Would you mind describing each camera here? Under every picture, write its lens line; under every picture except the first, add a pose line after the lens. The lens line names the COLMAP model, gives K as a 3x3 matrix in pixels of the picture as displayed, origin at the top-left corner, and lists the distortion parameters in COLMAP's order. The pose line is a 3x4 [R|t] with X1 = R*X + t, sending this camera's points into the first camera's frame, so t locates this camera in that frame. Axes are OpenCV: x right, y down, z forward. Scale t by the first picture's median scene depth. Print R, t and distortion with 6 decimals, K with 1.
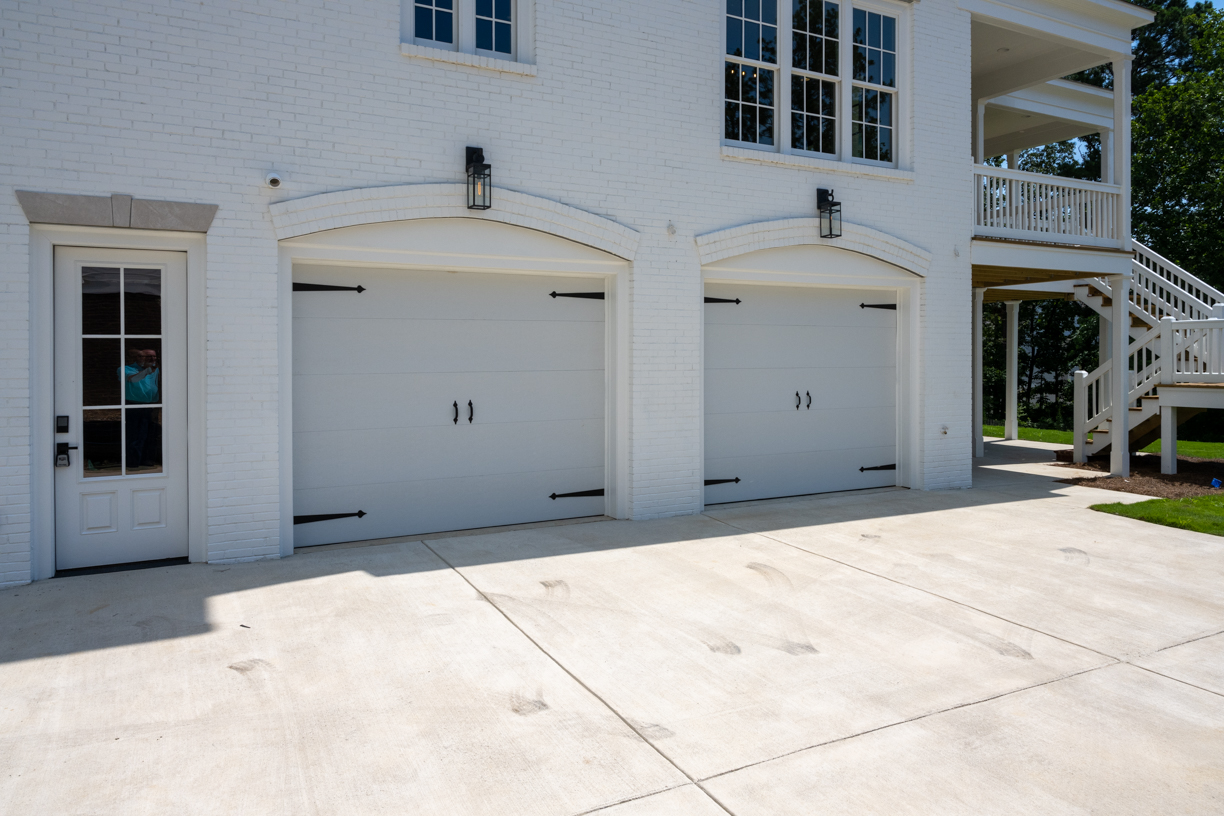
lens RADIAL K [[802.0, 0, 615.7], [0, 802.0, 362.6], [0, 0, 1]] dist [0.005853, 0.000888]
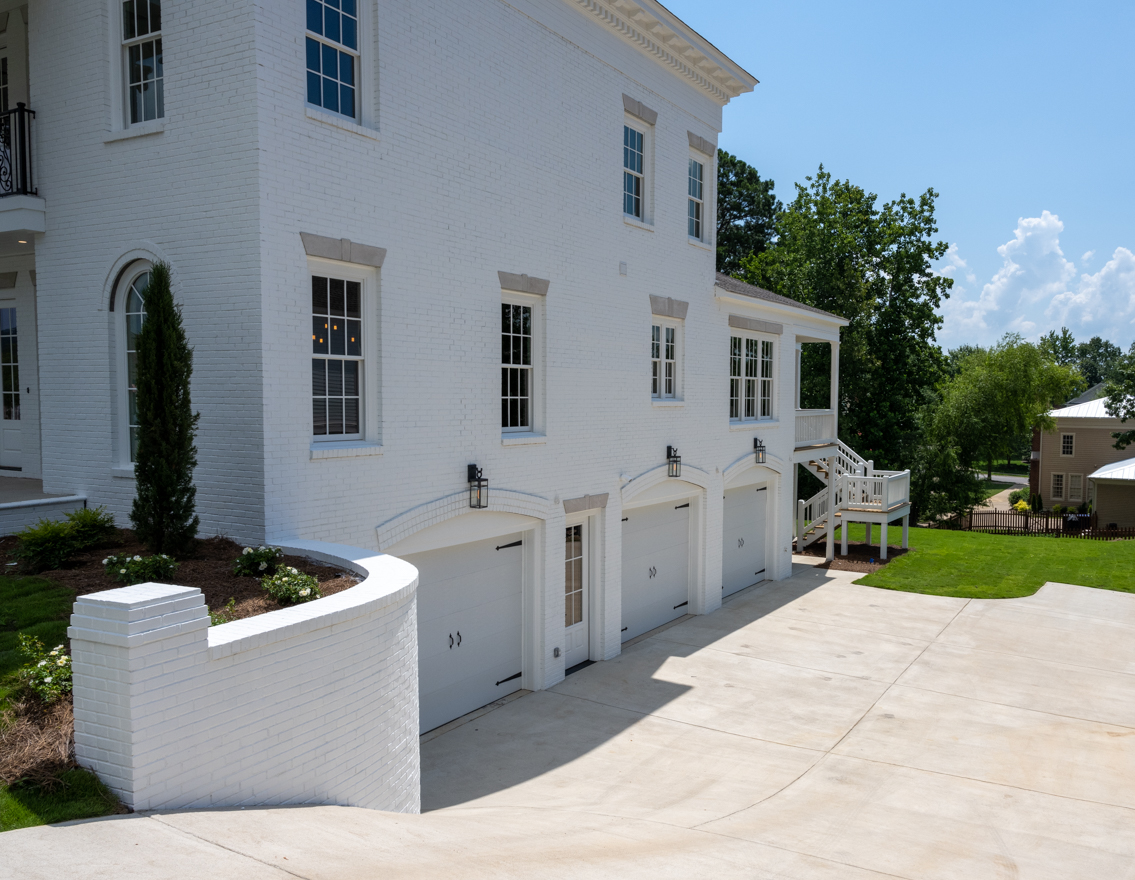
lens RADIAL K [[970.6, 0, 568.0], [0, 970.6, 443.1], [0, 0, 1]] dist [0.005932, 0.001668]
pose [[0.855816, -0.030362, 0.516389, -1.987030], [-0.003199, 0.997946, 0.063977, -0.511410], [-0.517271, -0.056404, 0.853961, -1.167371]]
